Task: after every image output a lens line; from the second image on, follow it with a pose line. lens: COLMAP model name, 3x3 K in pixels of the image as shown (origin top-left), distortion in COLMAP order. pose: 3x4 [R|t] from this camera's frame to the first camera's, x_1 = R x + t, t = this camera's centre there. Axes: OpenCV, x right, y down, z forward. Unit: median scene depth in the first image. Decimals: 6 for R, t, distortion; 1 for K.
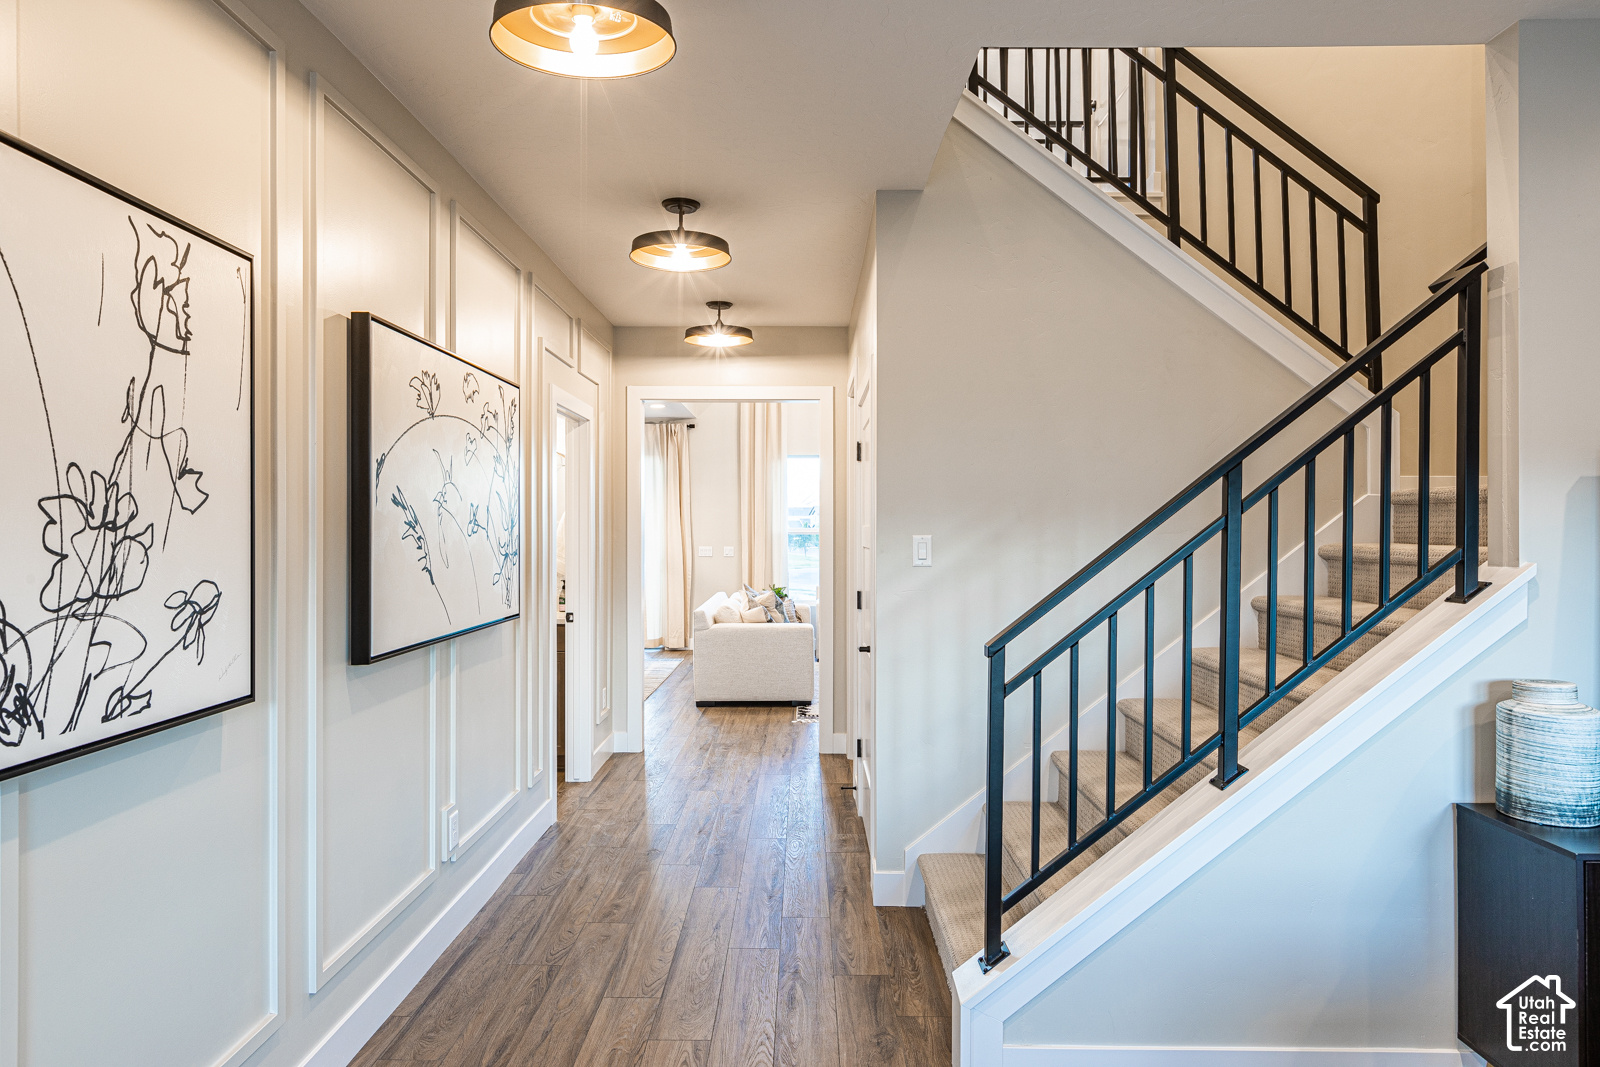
lens RADIAL K [[1017.3, 0, 798.0], [0, 1017.3, 532.6], [0, 0, 1]] dist [-0.003423, 0.002447]
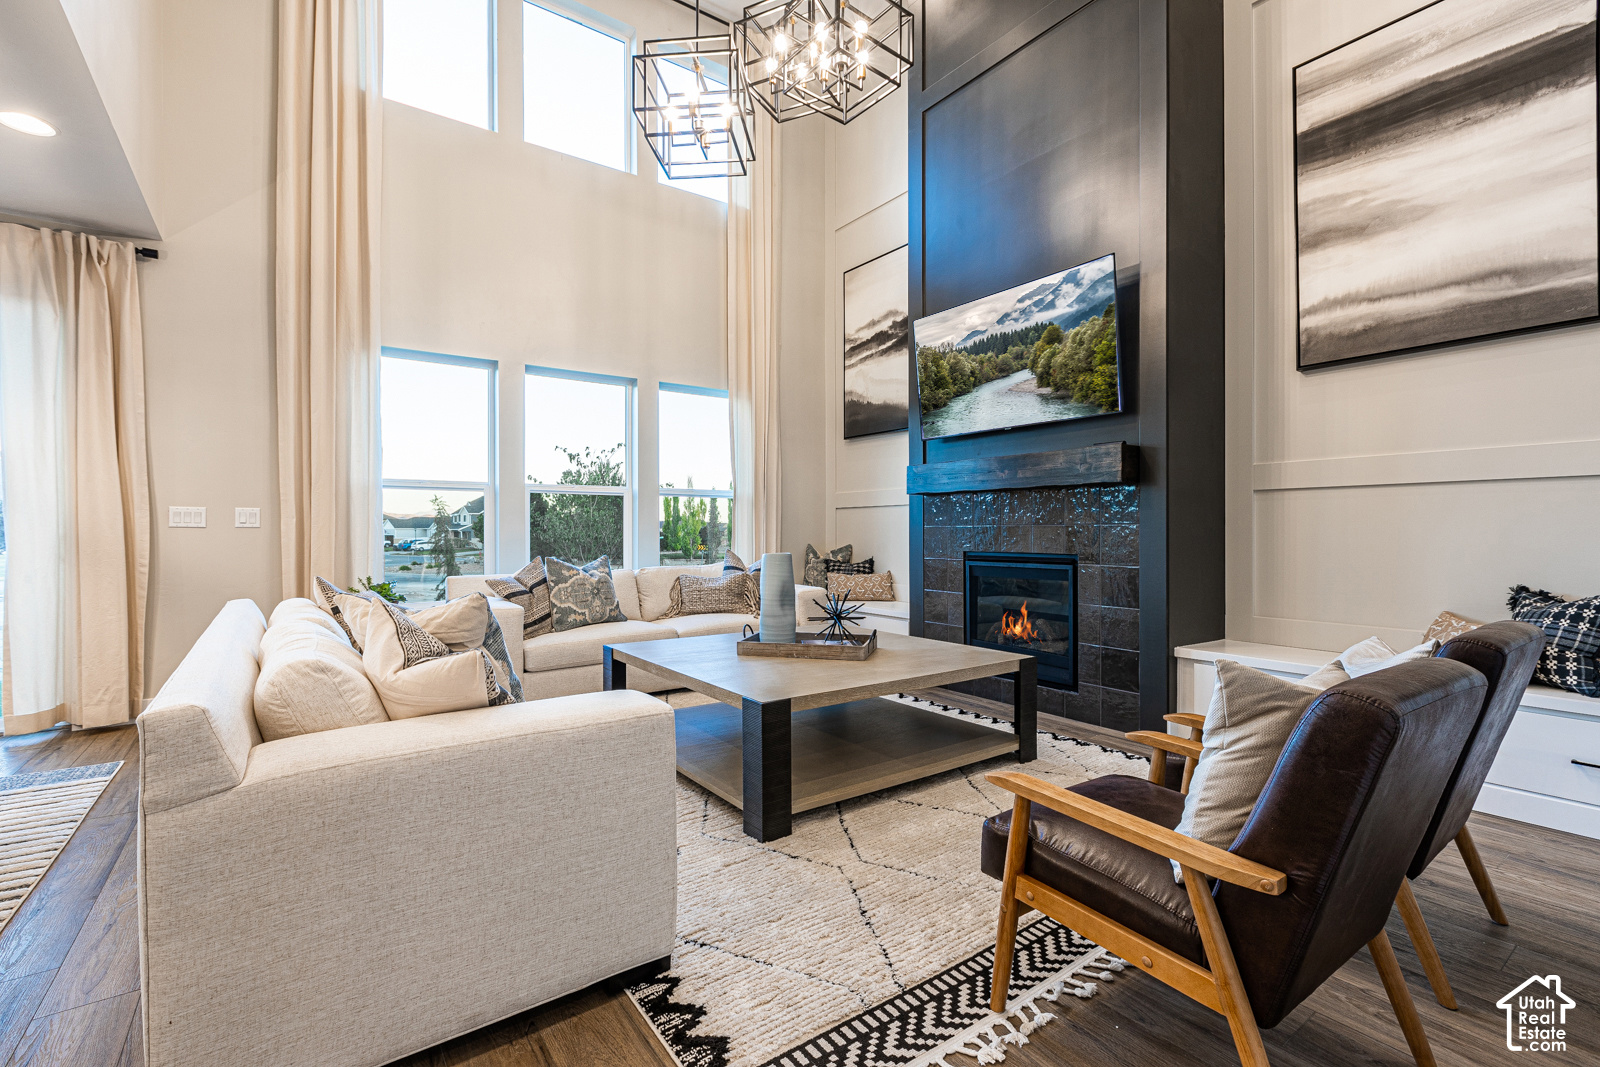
lens RADIAL K [[713.7, 0, 802.6], [0, 713.7, 532.1], [0, 0, 1]] dist [-0.000380, -0.000094]
pose [[0.808305, -0.003522, 0.588754, -0.080442], [0.004494, 0.999990, -0.000189, 0.041015], [-0.588747, 0.002799, 0.808313, 0.814373]]
